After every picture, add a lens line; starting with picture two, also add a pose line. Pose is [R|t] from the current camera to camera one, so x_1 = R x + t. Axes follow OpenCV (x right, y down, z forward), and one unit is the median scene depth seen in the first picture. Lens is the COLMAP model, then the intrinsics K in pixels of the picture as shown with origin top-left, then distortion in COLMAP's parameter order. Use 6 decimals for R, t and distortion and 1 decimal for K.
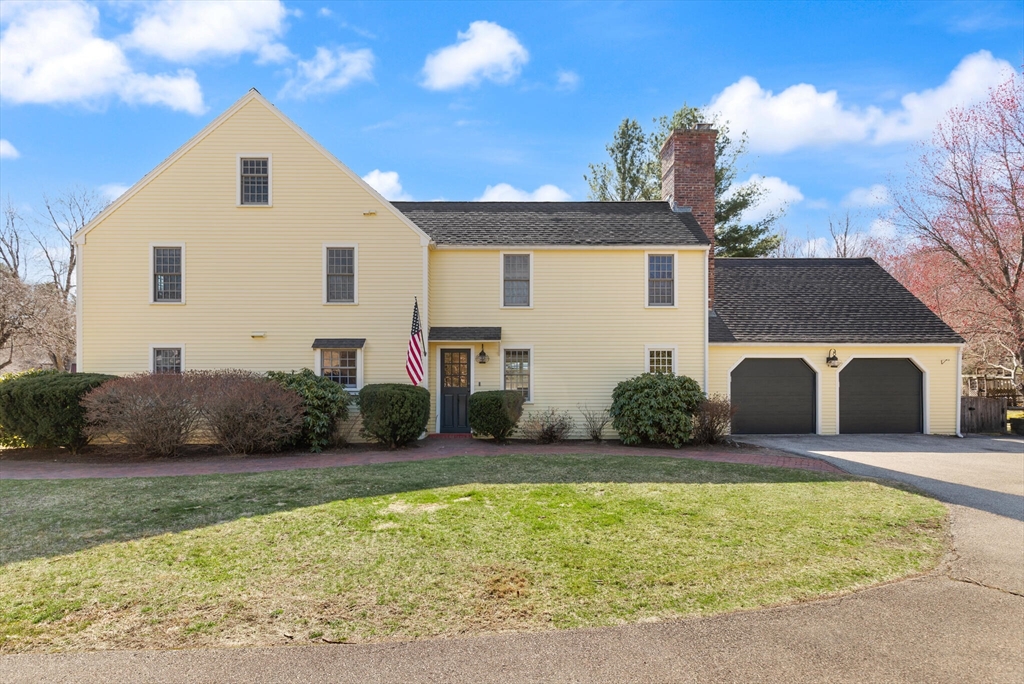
lens RADIAL K [[468.1, 0, 511.9], [0, 468.1, 359.9], [0, 0, 1]] dist [0.021406, 0.000022]
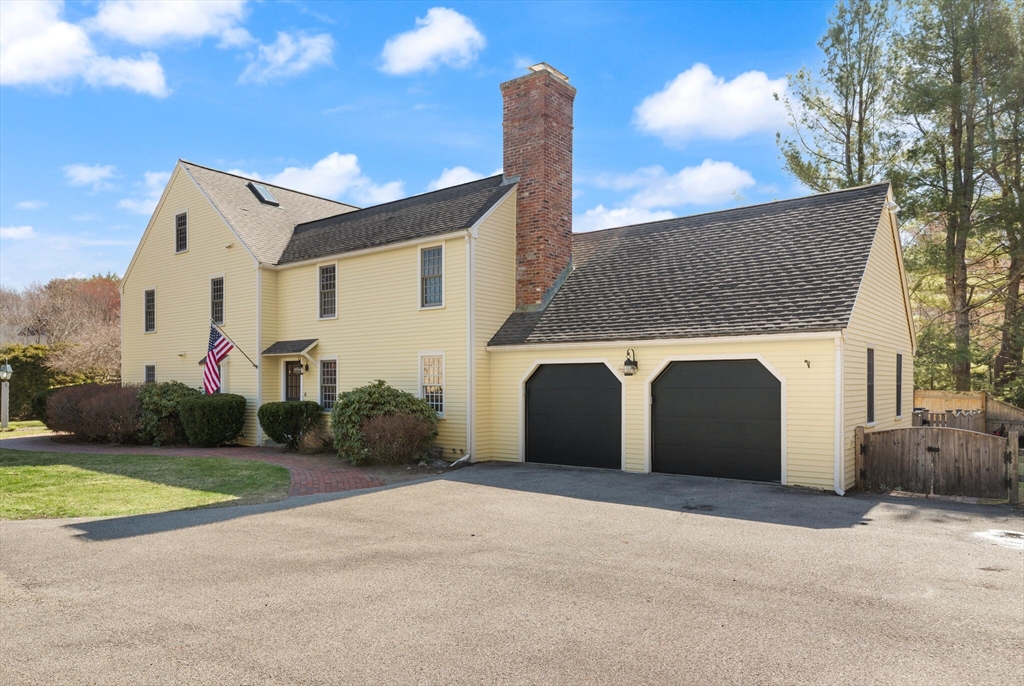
lens RADIAL K [[684.9, 0, 512.0], [0, 684.9, 343.0], [0, 0, 1]] dist [0.000372, 0.000044]
pose [[0.777524, -0.037836, -0.627714, 1.162185], [0.018543, 0.999134, -0.037254, 0.002607], [0.628580, 0.017326, 0.777552, 0.104681]]
